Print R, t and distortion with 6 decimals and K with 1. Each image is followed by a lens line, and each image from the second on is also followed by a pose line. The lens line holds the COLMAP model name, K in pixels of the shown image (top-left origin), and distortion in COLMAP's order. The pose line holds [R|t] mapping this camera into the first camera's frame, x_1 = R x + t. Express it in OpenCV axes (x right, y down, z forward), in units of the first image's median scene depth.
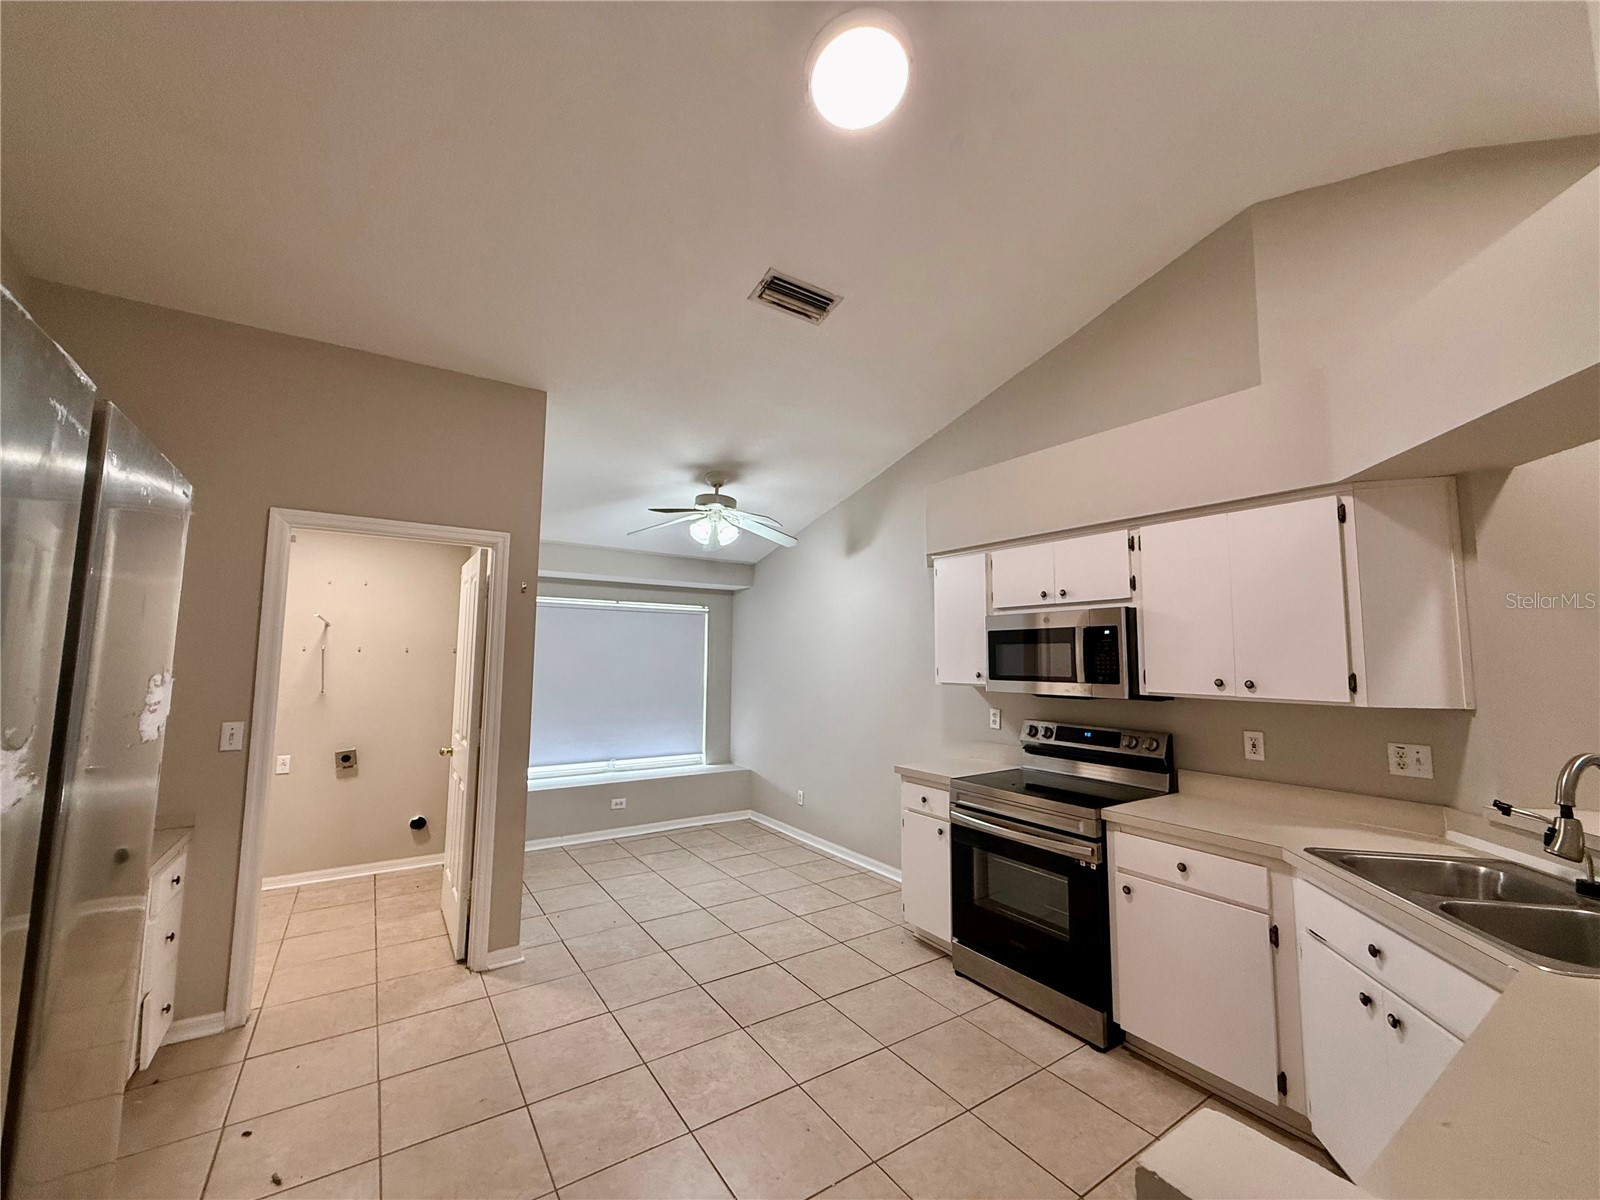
lens RADIAL K [[636.8, 0, 798.5], [0, 636.8, 601.3], [0, 0, 1]] dist [0.001191, -0.000102]
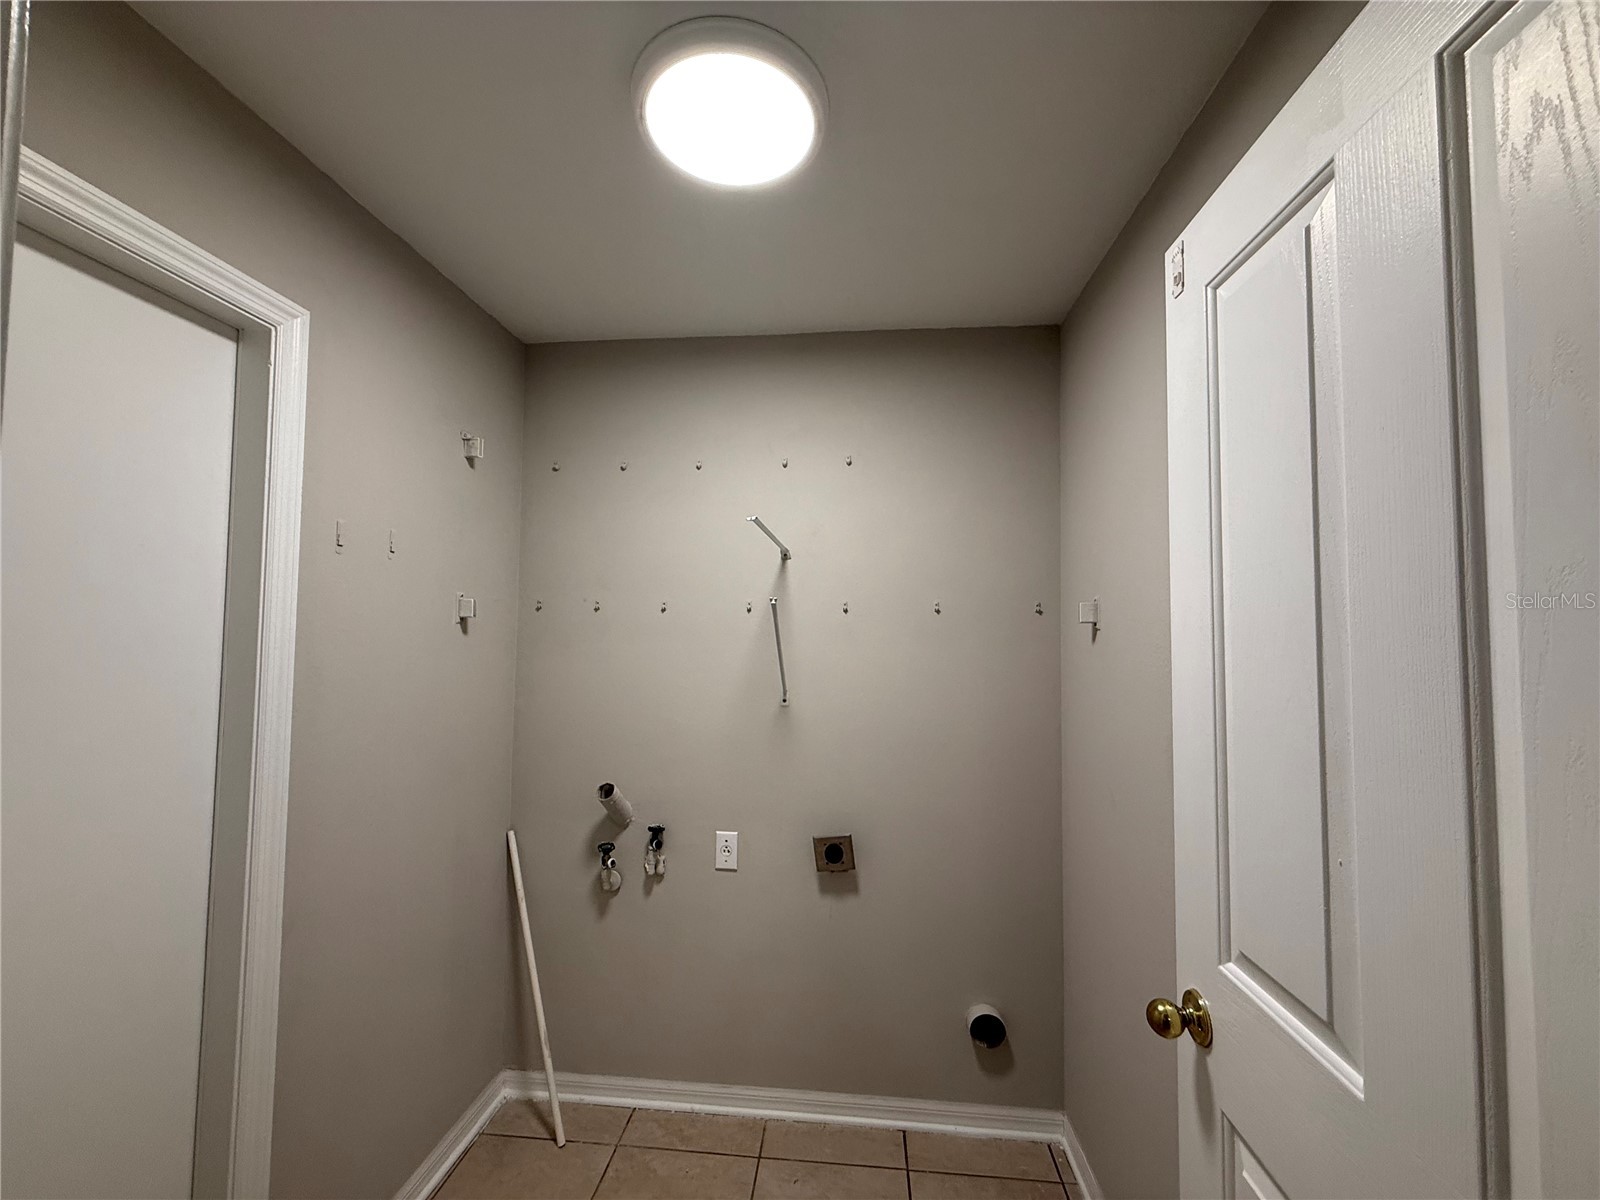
lens RADIAL K [[636.8, 0, 798.5], [0, 636.8, 601.3], [0, 0, 1]] dist [0.001191, -0.000102]
pose [[0.777386, -0.032545, -0.628181, -0.445877], [0.057418, 0.998163, 0.019342, 0.062773], [0.626397, -0.051105, 0.777827, 0.649340]]
